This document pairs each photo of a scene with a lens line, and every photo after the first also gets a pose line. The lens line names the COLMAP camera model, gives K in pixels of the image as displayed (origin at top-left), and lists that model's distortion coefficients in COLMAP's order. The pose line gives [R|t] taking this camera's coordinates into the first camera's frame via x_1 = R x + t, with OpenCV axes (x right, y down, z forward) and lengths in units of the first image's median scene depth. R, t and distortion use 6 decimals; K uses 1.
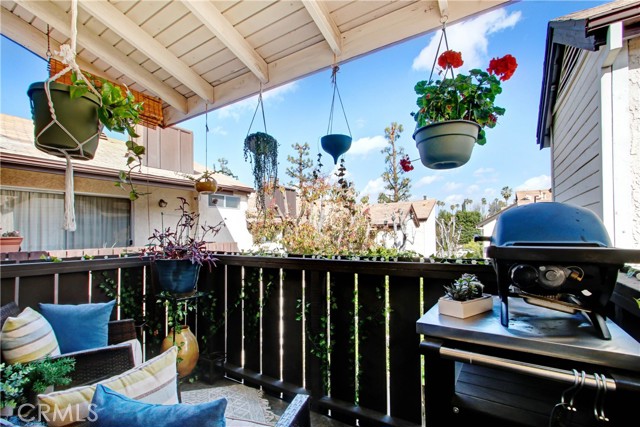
lens RADIAL K [[304.5, 0, 323.4], [0, 304.5, 222.4], [0, 0, 1]] dist [-0.005671, -0.000468]
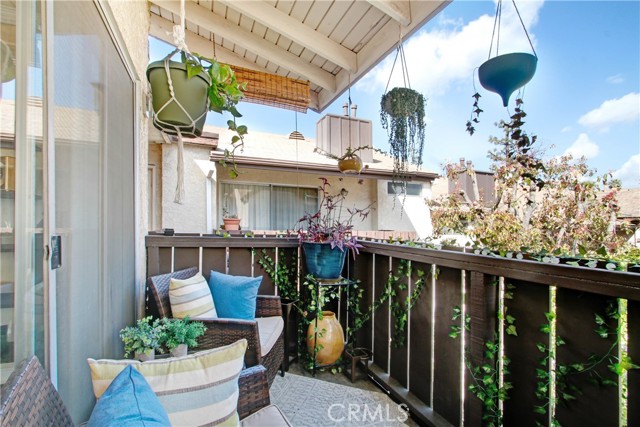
lens RADIAL K [[298.6, 0, 320.0], [0, 298.6, 213.5], [0, 0, 1]] dist [-0.021448, 0.008747]
pose [[0.795234, 0.007244, -0.606259, 0.090413], [-0.008479, 0.999964, 0.000826, 0.028192], [0.606243, 0.004484, 0.795267, 0.242856]]
